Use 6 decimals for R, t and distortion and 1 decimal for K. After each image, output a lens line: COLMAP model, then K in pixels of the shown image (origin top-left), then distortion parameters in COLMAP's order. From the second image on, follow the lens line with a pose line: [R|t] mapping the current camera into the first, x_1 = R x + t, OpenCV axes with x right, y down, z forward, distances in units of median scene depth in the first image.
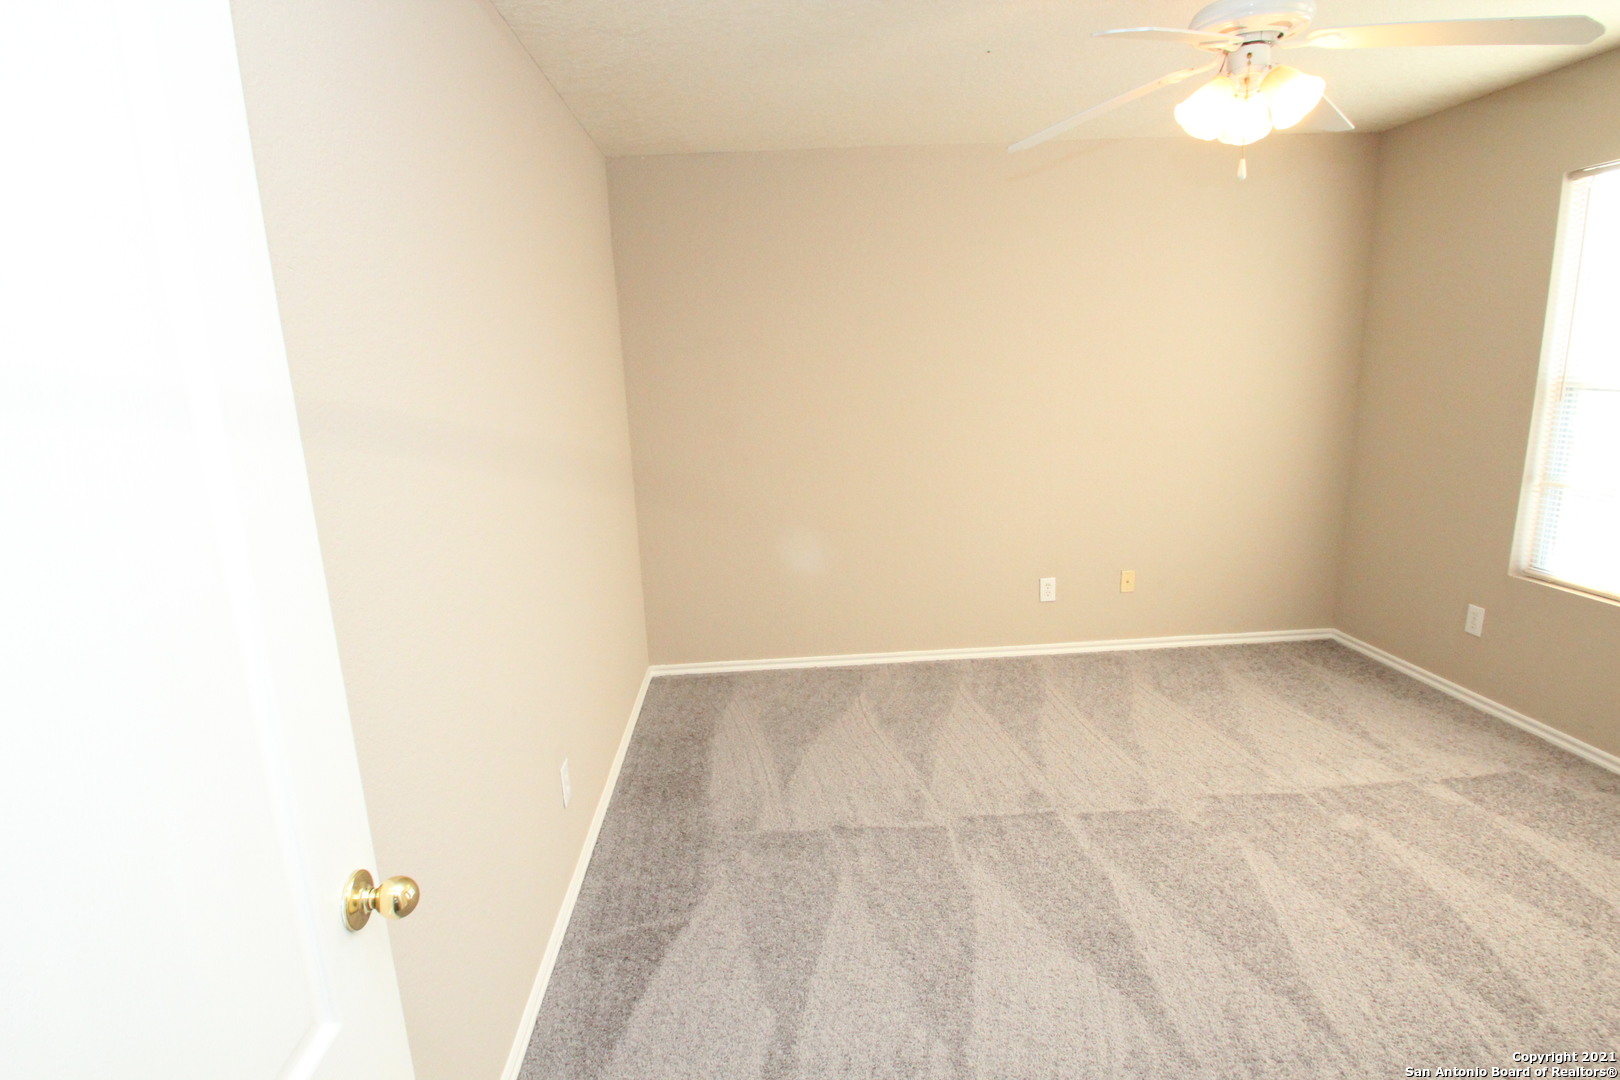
lens RADIAL K [[842.1, 0, 815.6], [0, 842.1, 544.9], [0, 0, 1]] dist [-0.021239, -0.001389]
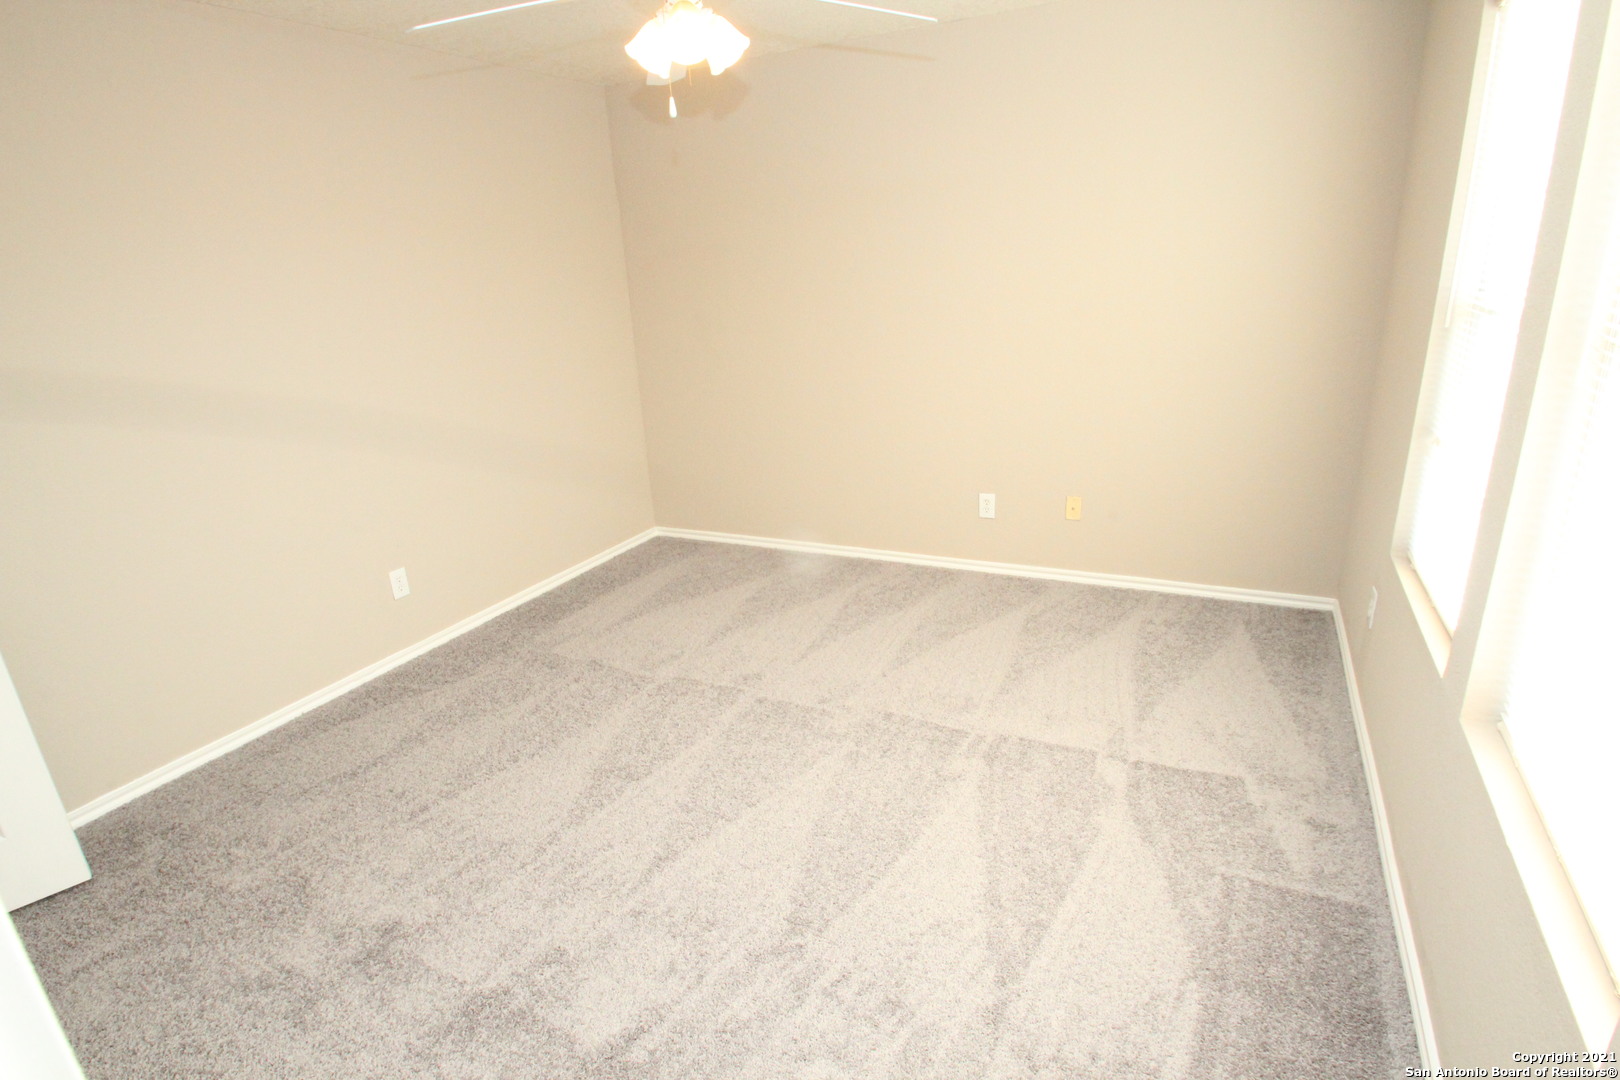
lens RADIAL K [[842.1, 0, 804.7], [0, 842.1, 536.9], [0, 0, 1]] dist [-0.021239, -0.001389]
pose [[0.877845, 0.144784, -0.456537, 0.585969], [-0.088351, 0.985808, 0.142749, -0.034090], [0.470725, -0.084976, 0.878178, 0.052580]]
